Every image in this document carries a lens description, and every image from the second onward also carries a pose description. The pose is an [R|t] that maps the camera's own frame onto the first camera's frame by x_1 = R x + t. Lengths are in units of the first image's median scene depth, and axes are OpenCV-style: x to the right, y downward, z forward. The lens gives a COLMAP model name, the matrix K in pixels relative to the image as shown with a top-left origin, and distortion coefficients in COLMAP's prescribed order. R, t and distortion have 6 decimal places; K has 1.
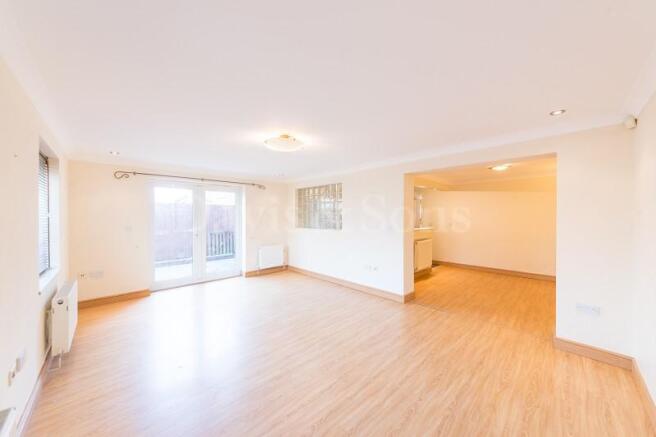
lens RADIAL K [[230.8, 0, 328.2], [0, 230.8, 215.6], [0, 0, 1]] dist [-0.000375, -0.000084]
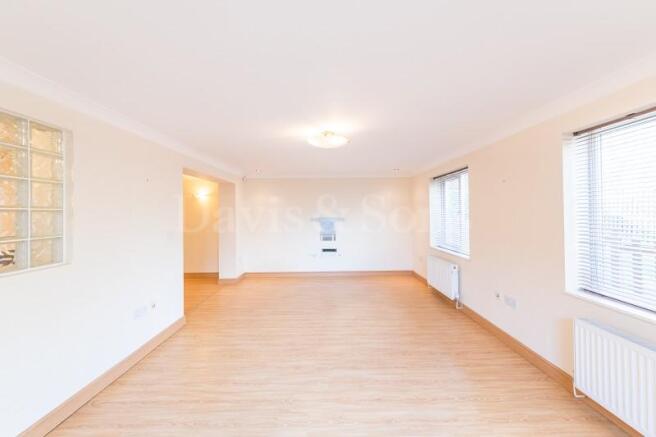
lens RADIAL K [[230.8, 0, 328.2], [0, 230.8, 215.6], [0, 0, 1]] dist [-0.000375, -0.000084]
pose [[-0.721162, 0.007738, 0.692723, -0.503854], [0.014042, 0.999895, 0.003449, -0.003769], [-0.692624, 0.012214, -0.721195, 1.011771]]
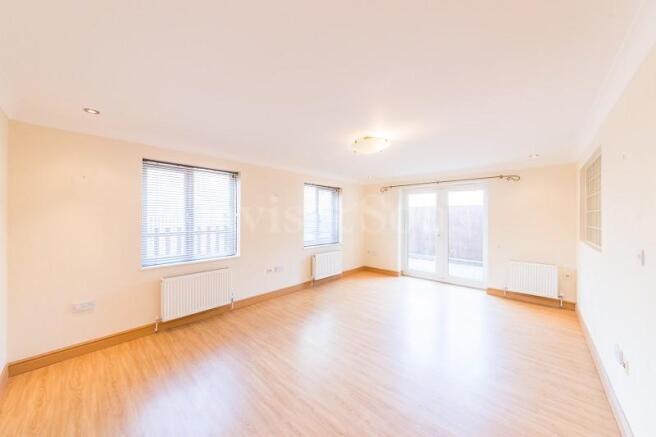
lens RADIAL K [[230.8, 0, 328.2], [0, 230.8, 215.6], [0, 0, 1]] dist [-0.000375, -0.000084]
pose [[0.070860, -0.002014, -0.997484, 0.480661], [-0.004772, 0.999986, -0.002358, -0.001735], [0.997475, 0.004927, 0.070849, 0.455850]]
